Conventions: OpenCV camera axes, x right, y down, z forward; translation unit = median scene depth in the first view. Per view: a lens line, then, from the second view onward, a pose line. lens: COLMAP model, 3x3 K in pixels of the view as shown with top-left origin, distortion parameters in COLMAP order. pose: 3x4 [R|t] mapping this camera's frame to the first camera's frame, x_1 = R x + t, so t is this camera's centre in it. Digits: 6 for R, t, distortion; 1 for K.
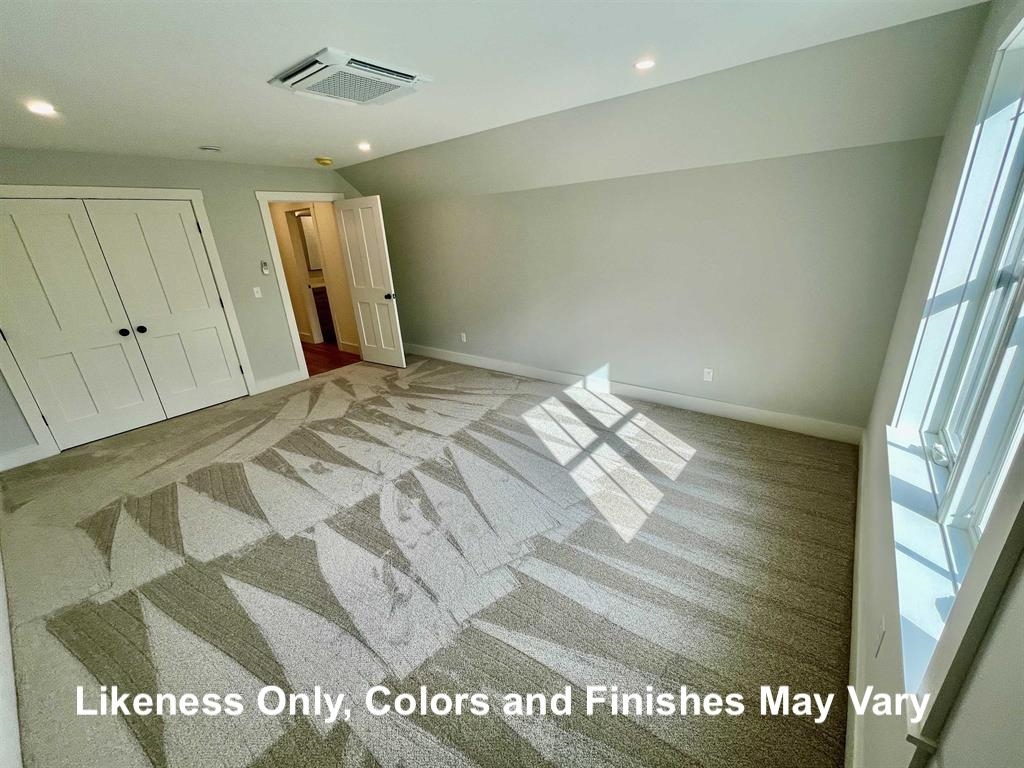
lens RADIAL K [[416.1, 0, 514.0], [0, 416.1, 382.7], [0, 0, 1]] dist [0.002901, -0.000698]
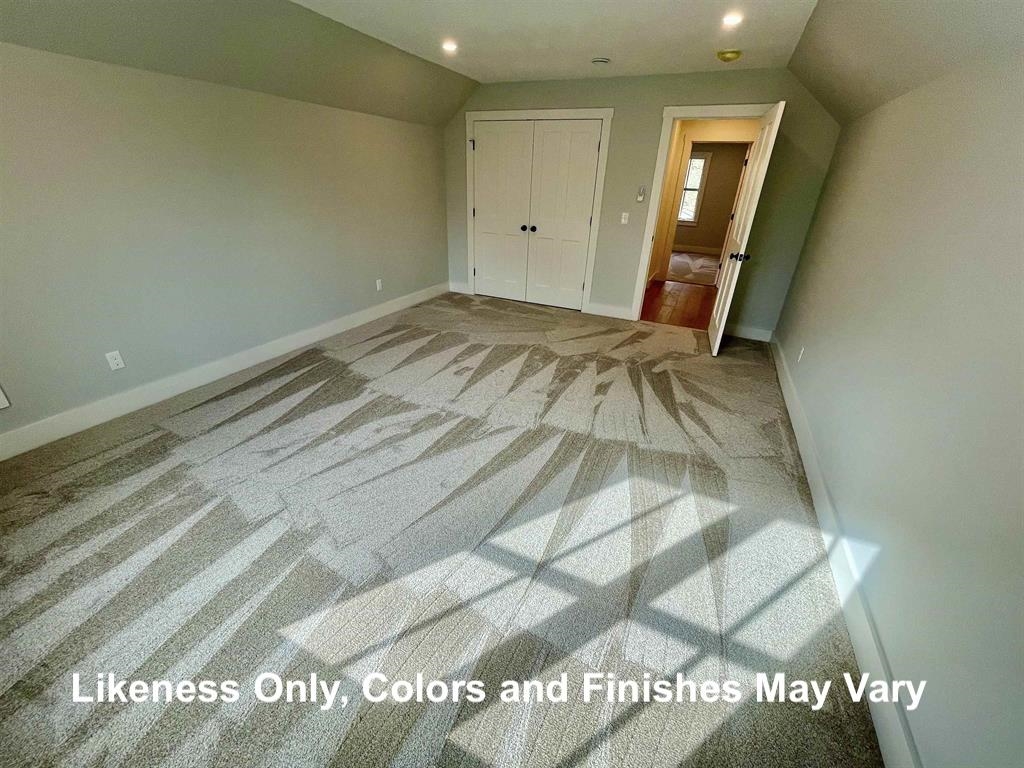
lens RADIAL K [[416.1, 0, 514.6], [0, 416.1, 383.6], [0, 0, 1]] dist [0.002901, -0.000698]
pose [[0.233953, 0.488558, -0.840581, 0.451937], [-0.382424, 0.841126, 0.382437, -0.214633], [0.893878, 0.231986, 0.383621, 0.618880]]
